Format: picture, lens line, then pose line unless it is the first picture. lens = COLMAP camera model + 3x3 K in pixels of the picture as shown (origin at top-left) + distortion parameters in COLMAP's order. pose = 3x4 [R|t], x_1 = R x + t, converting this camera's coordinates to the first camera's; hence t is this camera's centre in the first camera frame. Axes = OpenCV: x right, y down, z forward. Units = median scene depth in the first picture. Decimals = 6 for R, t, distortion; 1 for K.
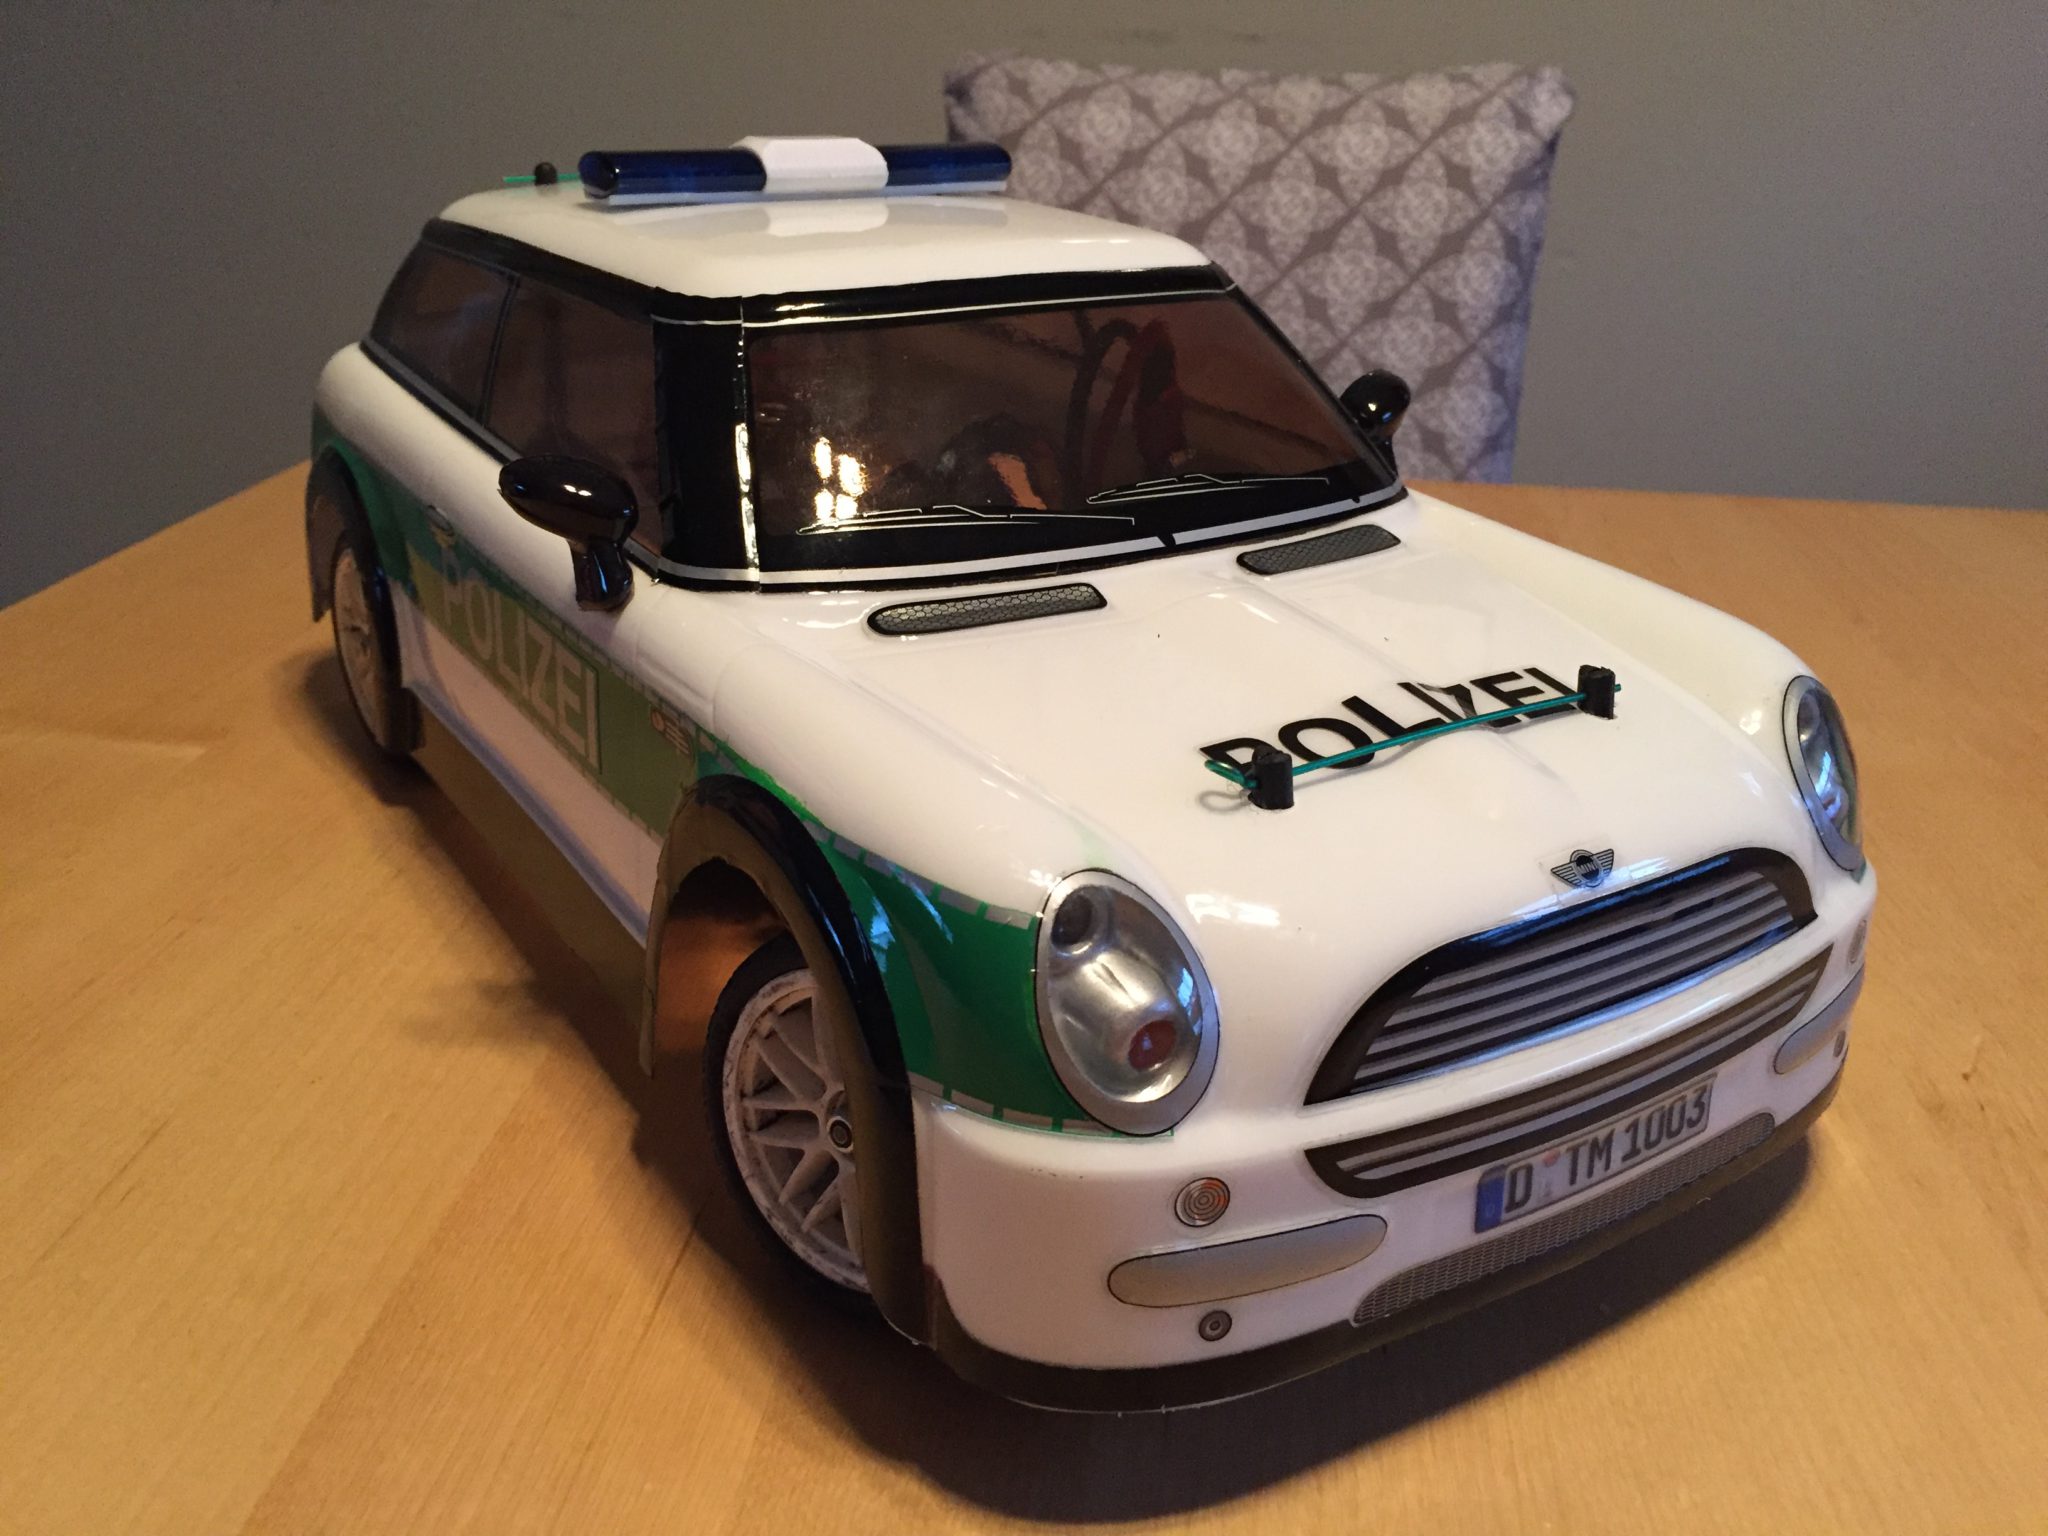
lens RADIAL K [[1596.6, 0, 1055.1], [0, 1596.6, 802.2], [0, 0, 1]] dist [0.050586, -0.067750]
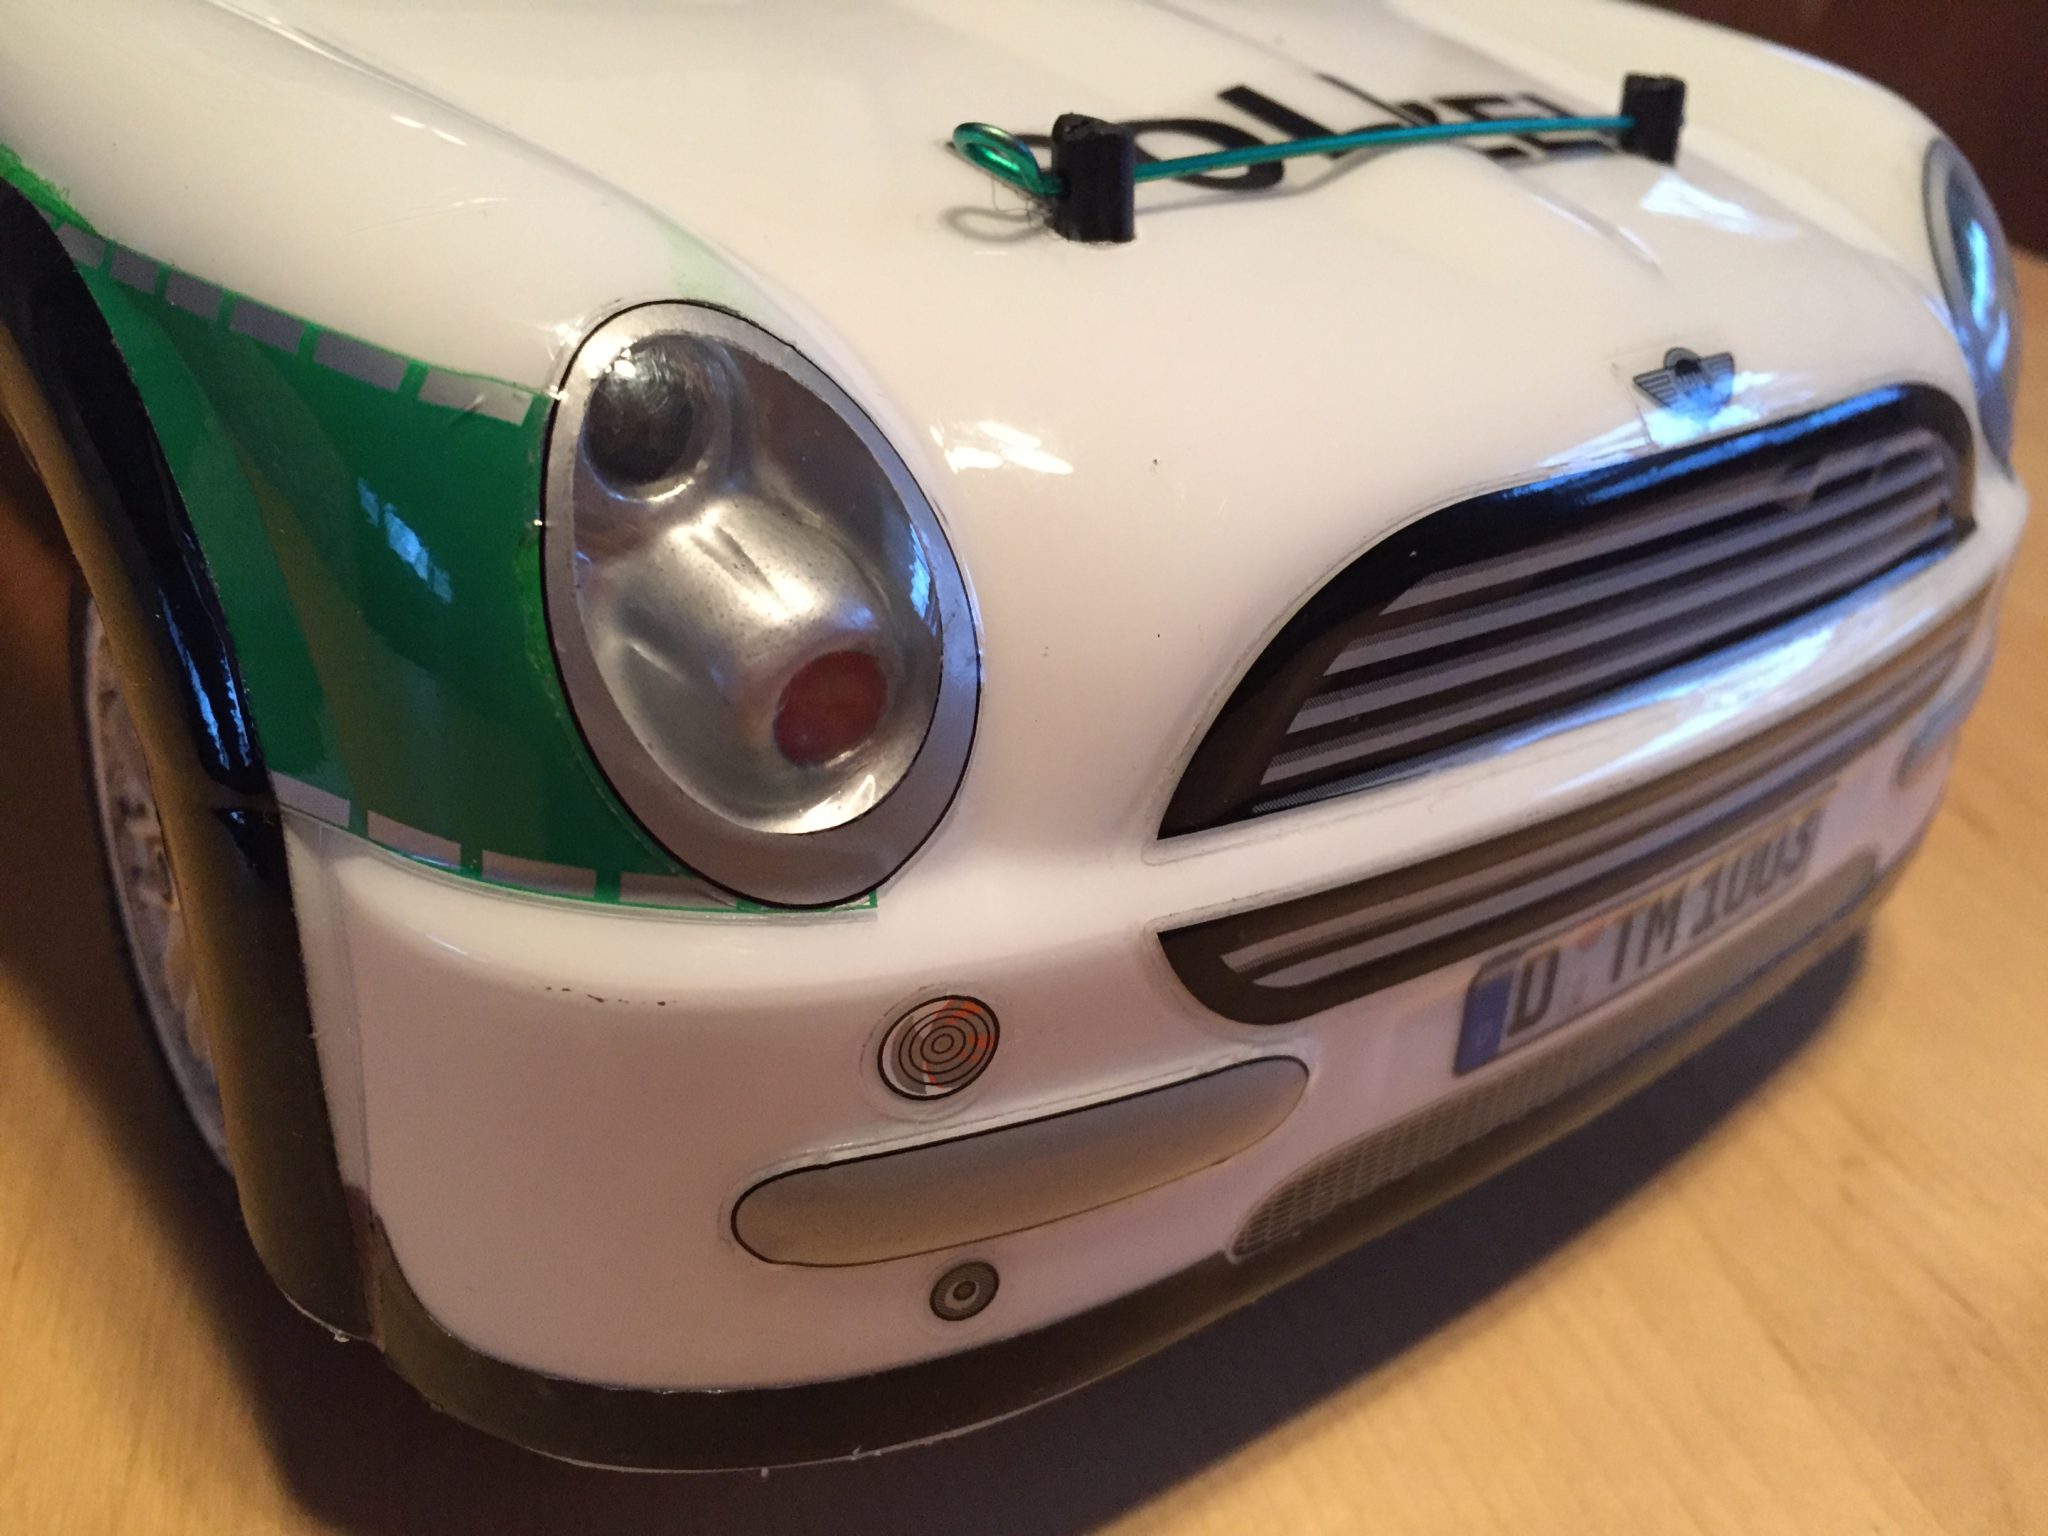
lens RADIAL K [[1697.6, 0, 1024.0], [0, 1697.6, 768.0], [0, 0, 1]] dist [-0.012513, -0.005902]
pose [[0.991667, -0.004000, 0.128763, 0.045954], [-0.011915, 0.992385, 0.122594, 0.094411], [-0.128273, -0.123107, 0.984069, 0.452098]]
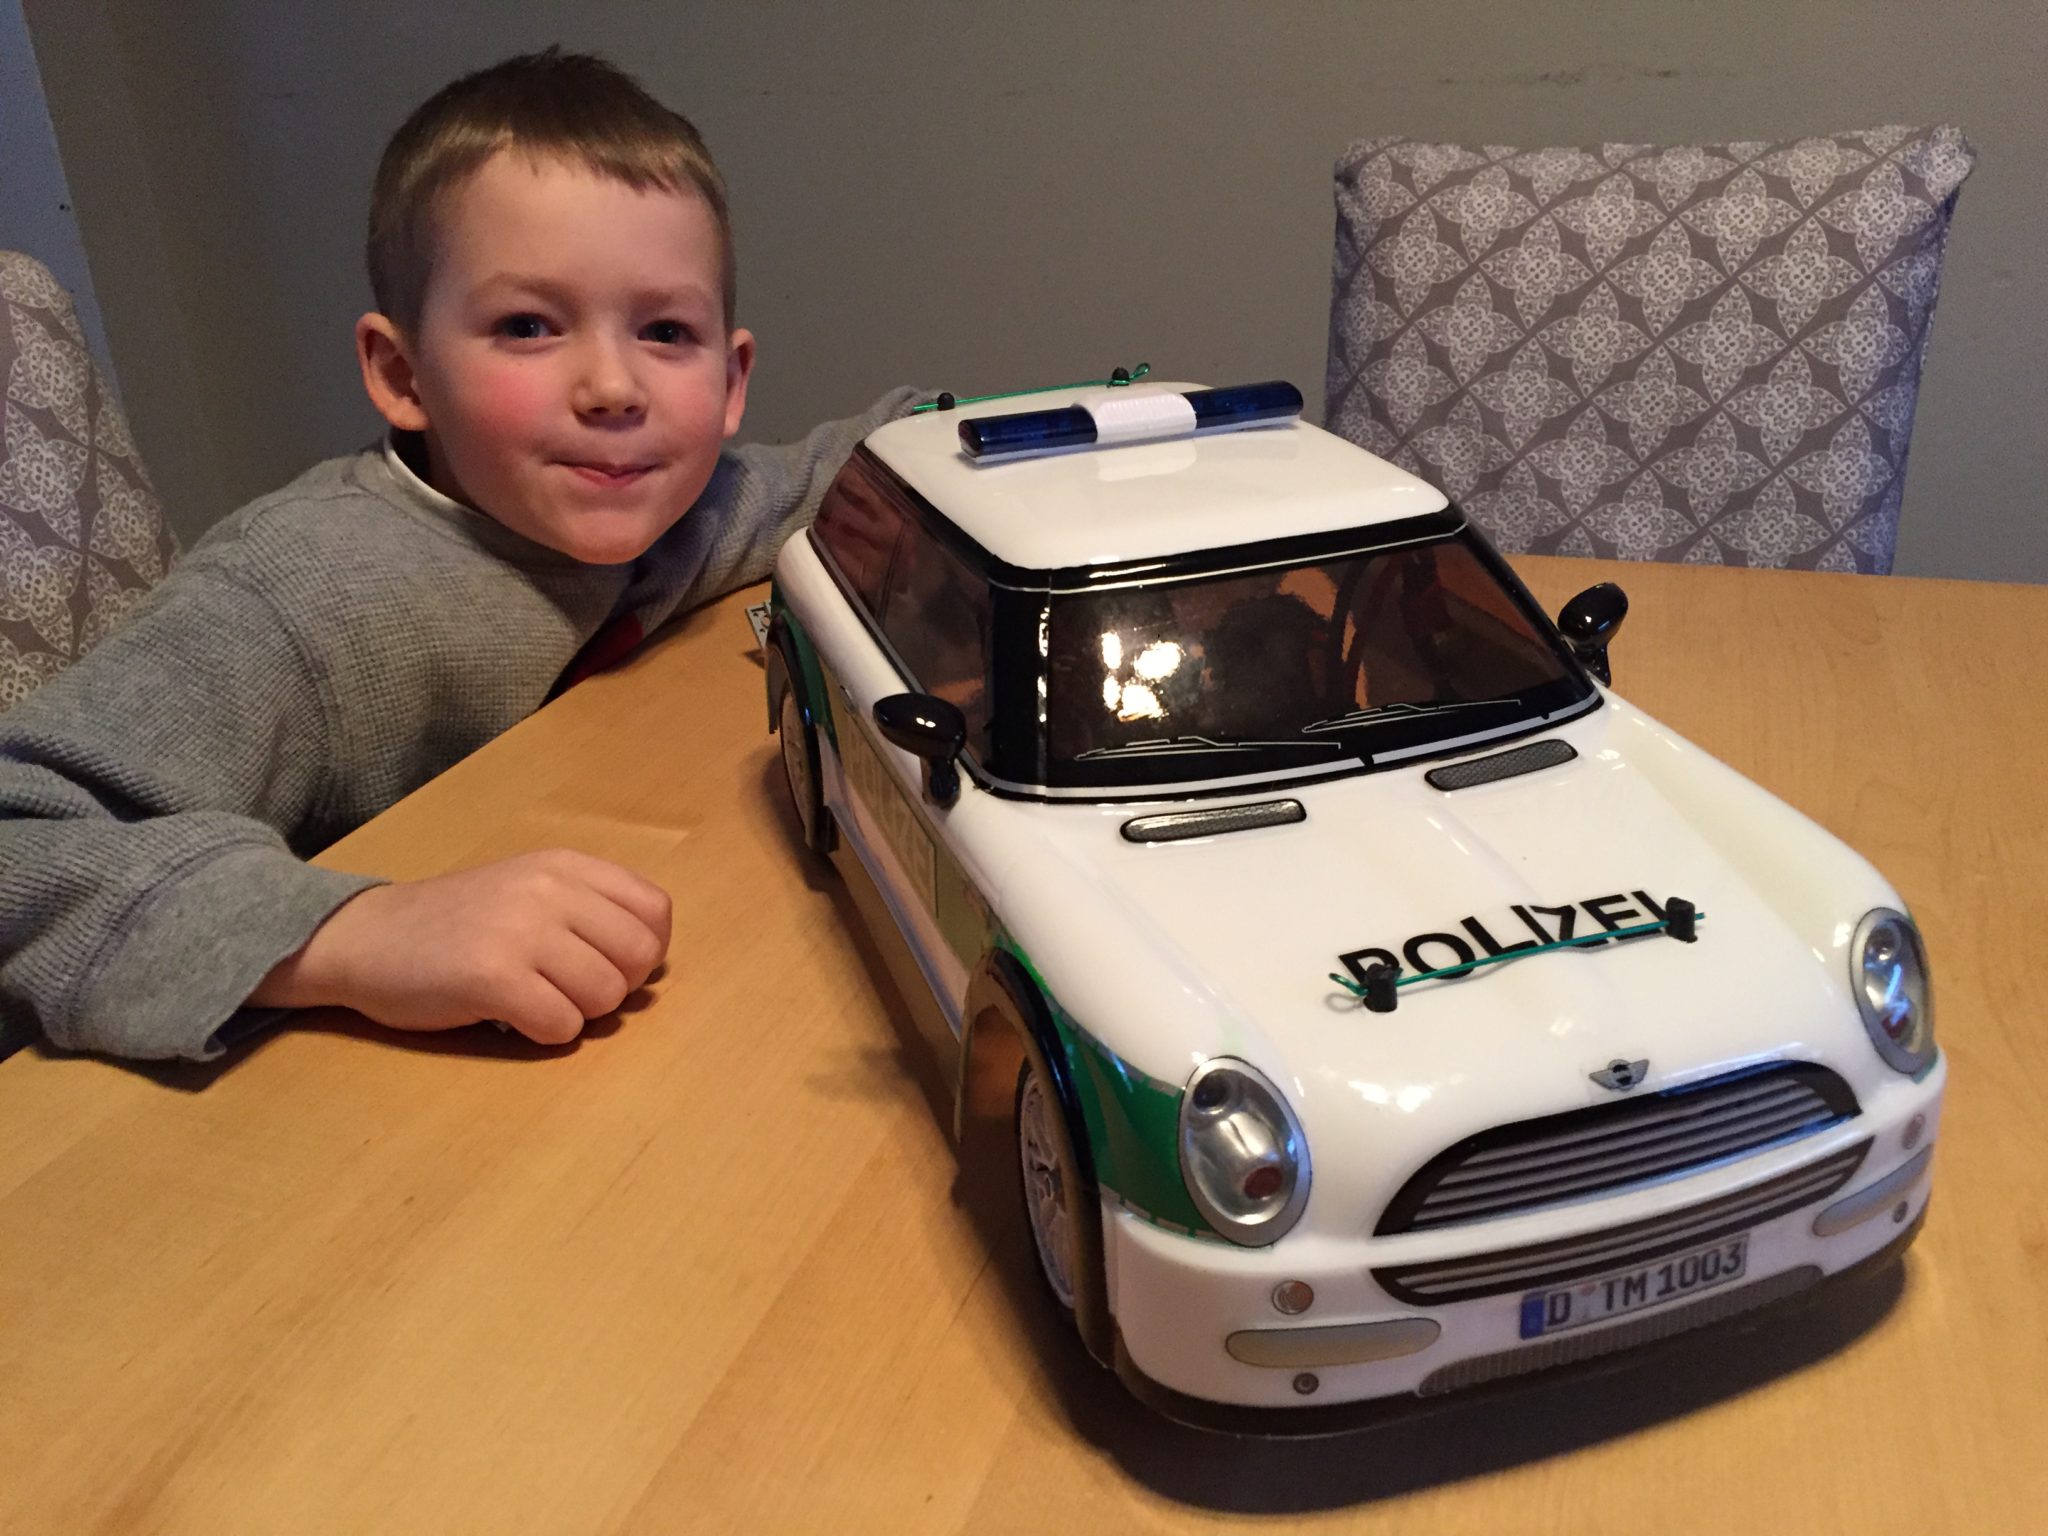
lens RADIAL K [[1596.6, 0, 1055.1], [0, 1596.6, 802.2], [0, 0, 1]] dist [0.050586, -0.067750]
pose [[0.963034, 0.035159, -0.267076, 0.216994], [-0.030021, 0.999278, 0.023298, -0.186712], [0.267703, -0.014419, 0.963394, -0.366005]]
